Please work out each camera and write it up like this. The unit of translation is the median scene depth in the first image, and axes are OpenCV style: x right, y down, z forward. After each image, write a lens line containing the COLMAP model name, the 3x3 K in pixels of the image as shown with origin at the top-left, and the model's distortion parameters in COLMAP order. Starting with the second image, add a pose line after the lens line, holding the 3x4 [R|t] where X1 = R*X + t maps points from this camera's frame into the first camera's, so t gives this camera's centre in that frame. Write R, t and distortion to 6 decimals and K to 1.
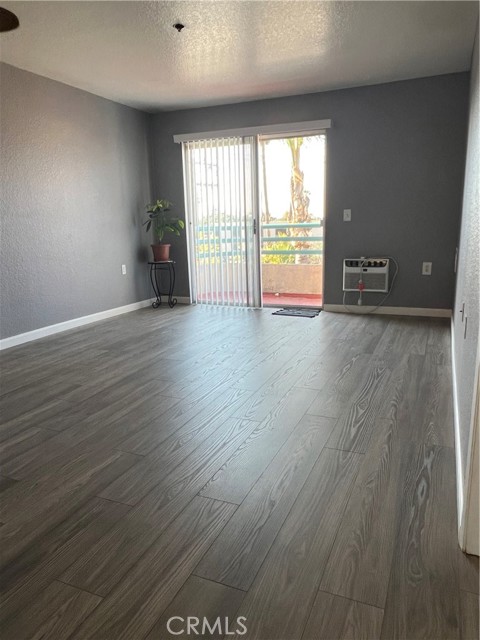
lens RADIAL K [[451.6, 0, 241.9], [0, 451.6, 320.2], [0, 0, 1]] dist [0.006973, 0.003200]
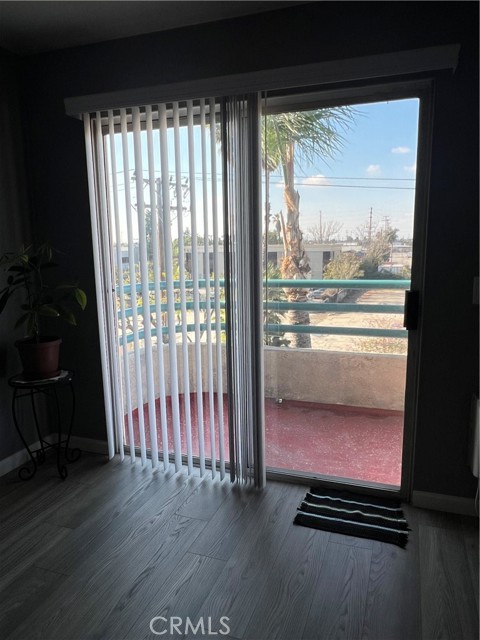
lens RADIAL K [[451.6, 0, 239.1], [0, 451.6, 317.9], [0, 0, 1]] dist [0.006973, 0.003200]
pose [[0.998373, -0.000232, 0.057014, -0.005802], [0.003297, 0.998553, -0.053668, -0.168913], [-0.056919, 0.053769, 0.996930, 0.551873]]
